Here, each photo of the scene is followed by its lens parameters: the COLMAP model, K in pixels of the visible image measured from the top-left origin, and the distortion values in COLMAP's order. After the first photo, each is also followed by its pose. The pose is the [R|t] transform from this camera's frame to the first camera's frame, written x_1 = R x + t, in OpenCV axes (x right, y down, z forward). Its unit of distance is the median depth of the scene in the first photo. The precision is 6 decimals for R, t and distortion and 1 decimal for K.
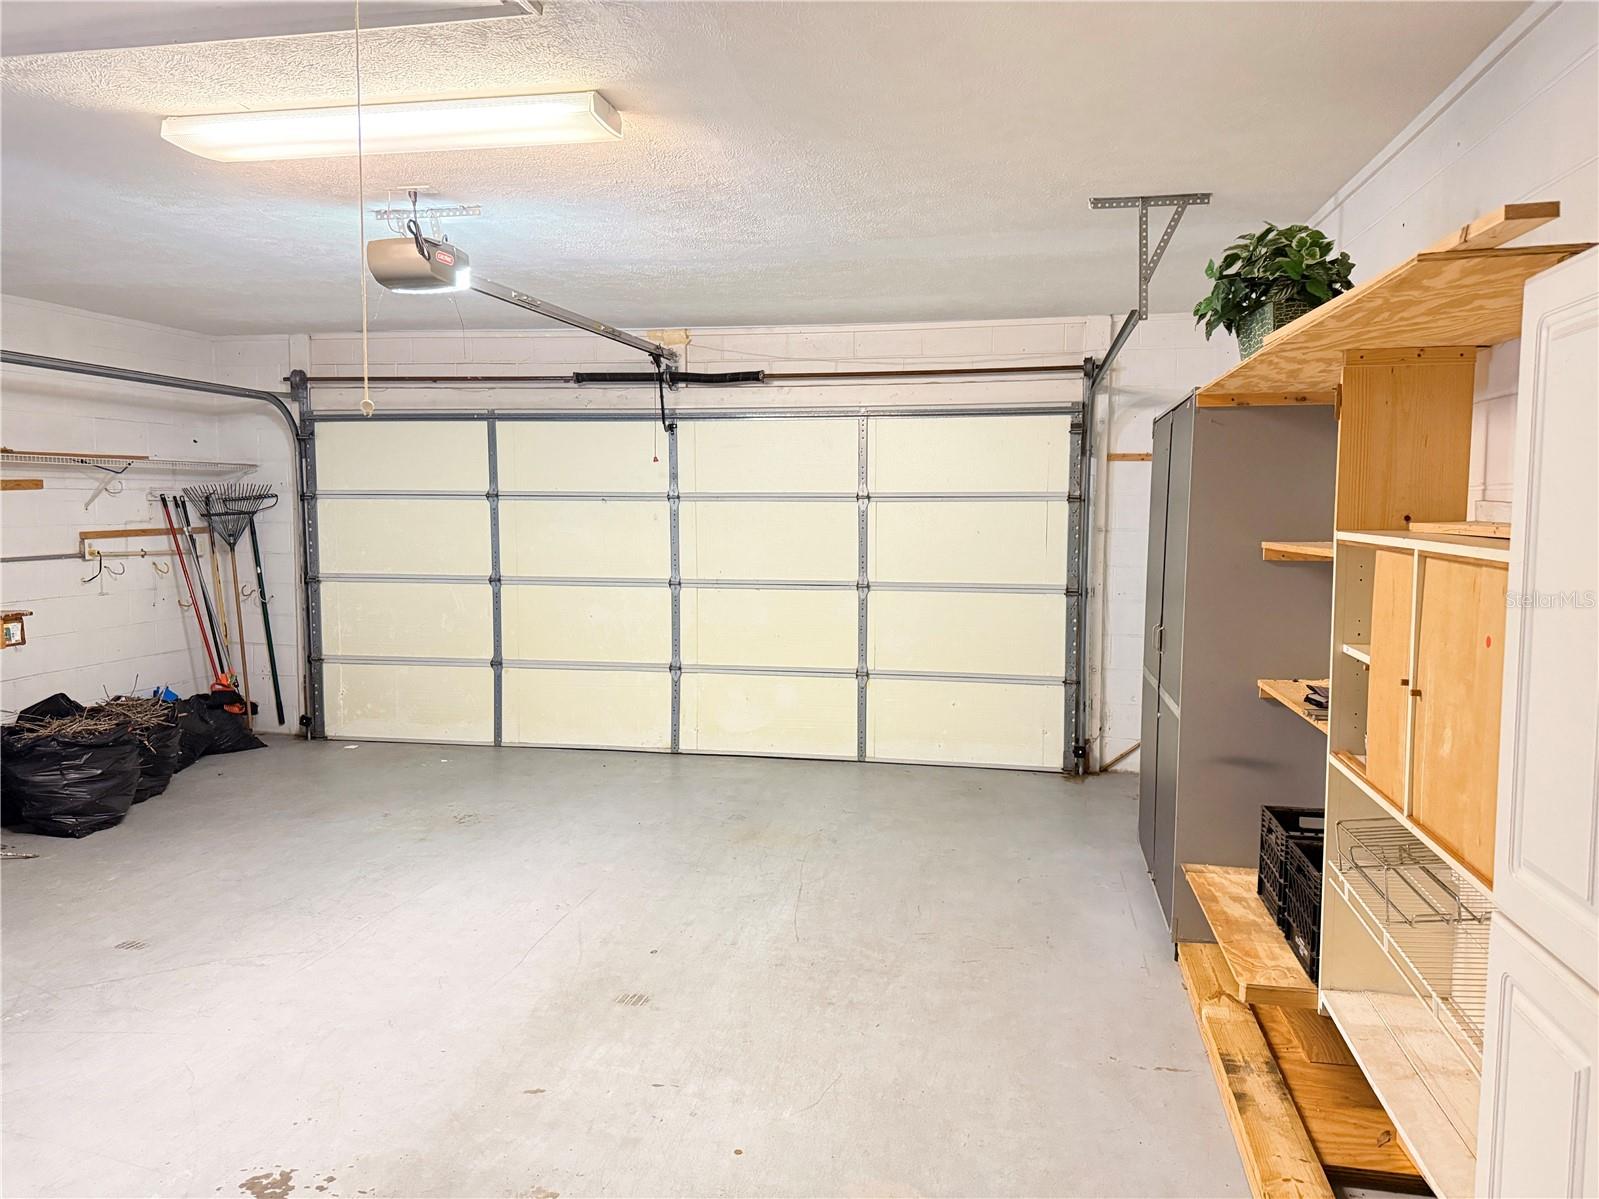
lens RADIAL K [[1115.1, 0, 801.5], [0, 1115.1, 596.1], [0, 0, 1]] dist [0.128686, -0.210700]
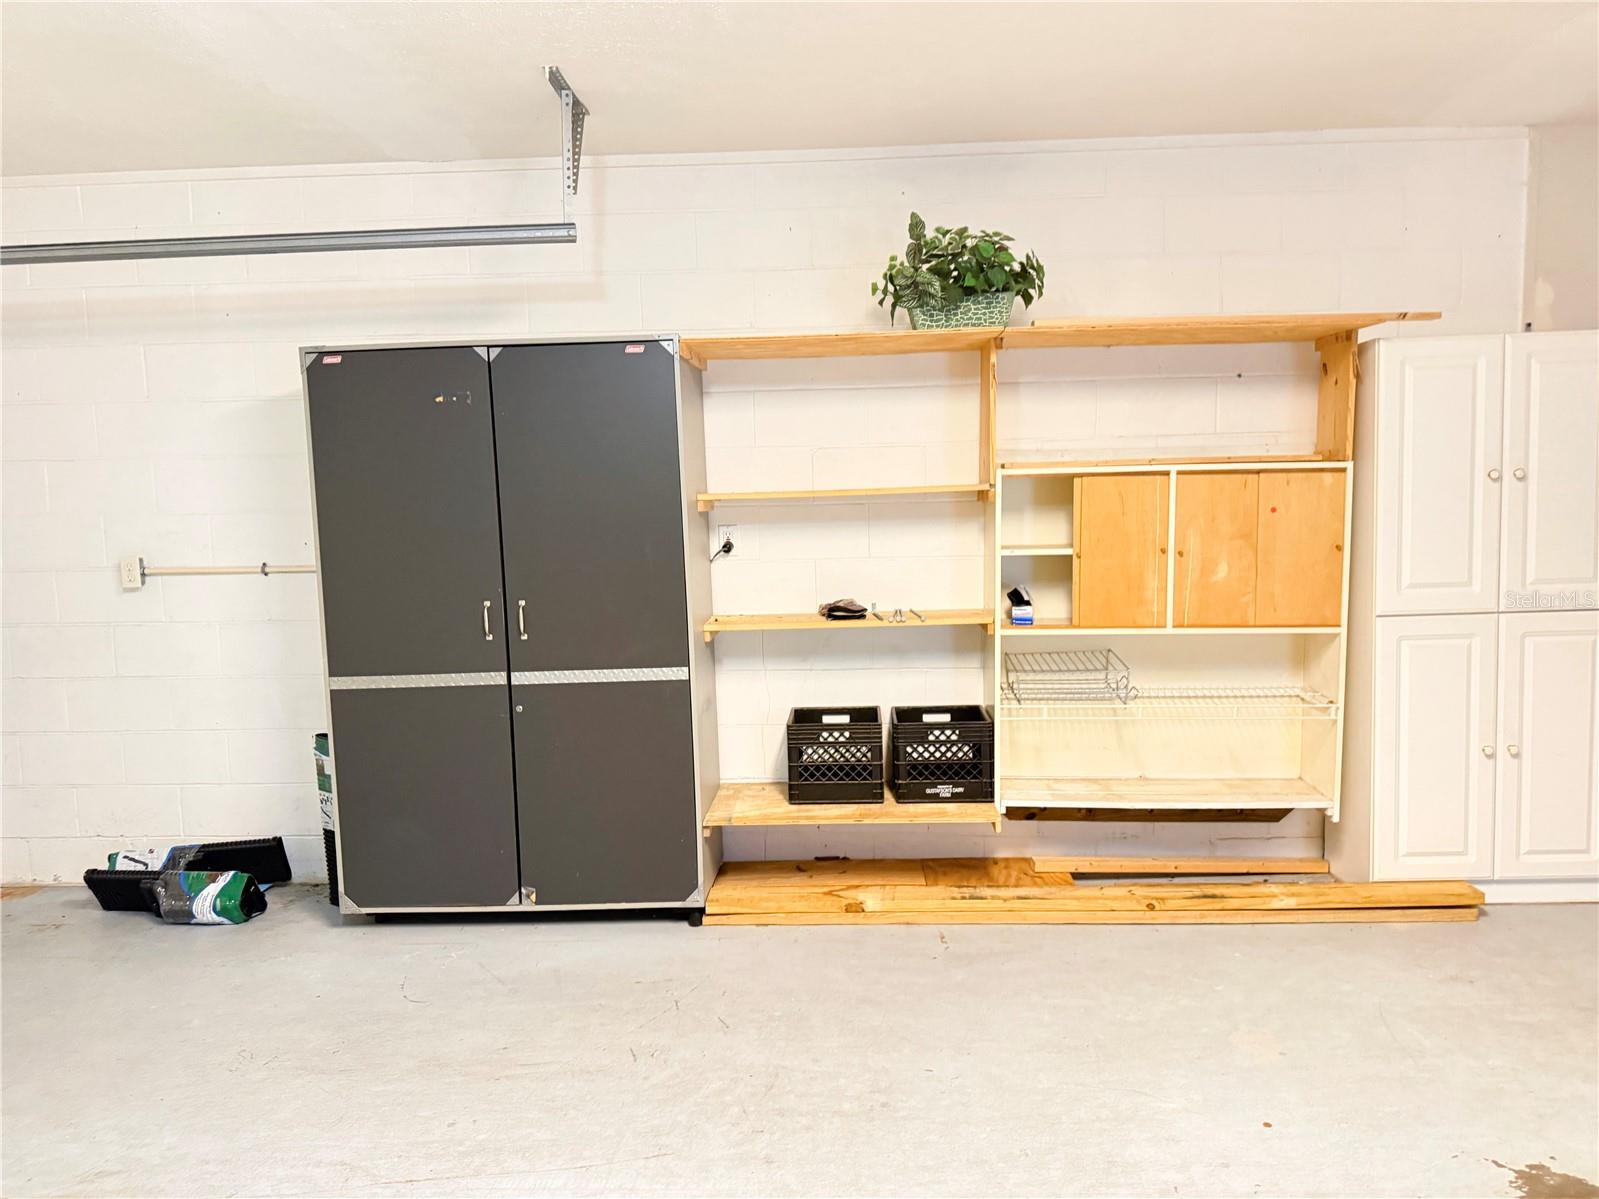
lens RADIAL K [[1162.7, 0, 799.5], [0, 1162.7, 599.5], [0, 0, 1]] dist [0.044637, -0.055759]
pose [[-0.132768, -0.099647, 0.986125, -0.665900], [0.112262, 0.987019, 0.114851, -0.058433], [-0.984769, 0.125953, -0.119858, 1.066137]]
